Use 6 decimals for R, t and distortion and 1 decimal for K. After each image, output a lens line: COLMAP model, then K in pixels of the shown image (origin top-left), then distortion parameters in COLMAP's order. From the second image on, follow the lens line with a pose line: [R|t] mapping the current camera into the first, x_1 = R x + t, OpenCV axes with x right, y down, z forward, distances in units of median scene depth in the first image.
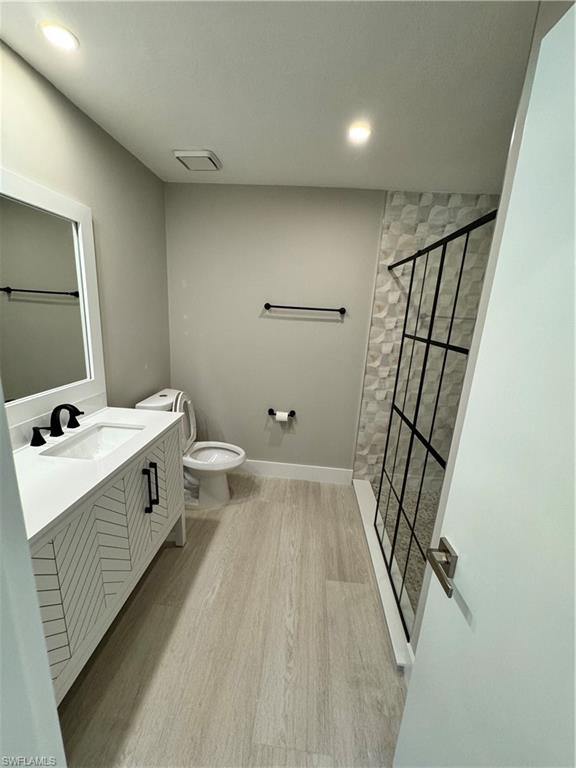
lens RADIAL K [[307.9, 0, 287.1], [0, 307.9, 385.8], [0, 0, 1]] dist [-0.002636, -0.000417]
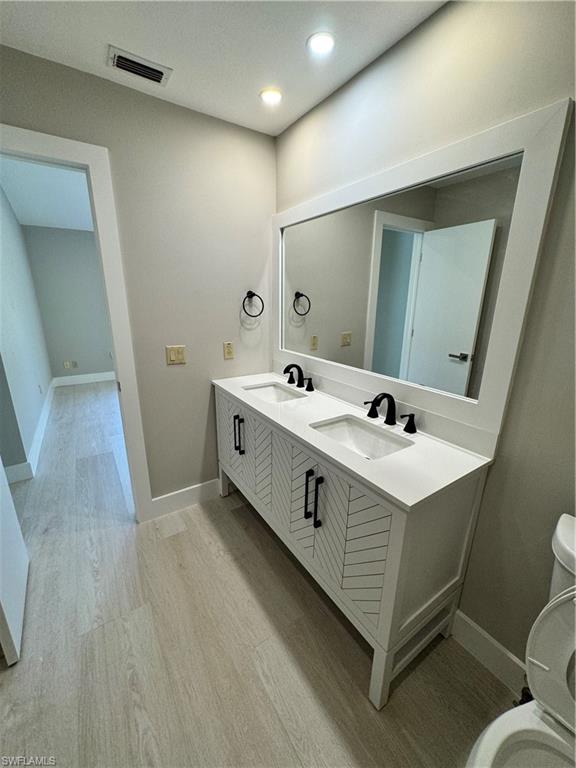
lens RADIAL K [[307.9, 0, 290.0], [0, 307.9, 385.3], [0, 0, 1]] dist [-0.002636, -0.000417]
pose [[-0.781236, 0.110242, -0.614424, 0.099429], [-0.207641, 0.882342, 0.422325, -0.301777], [0.588690, 0.457515, -0.666426, 1.410722]]
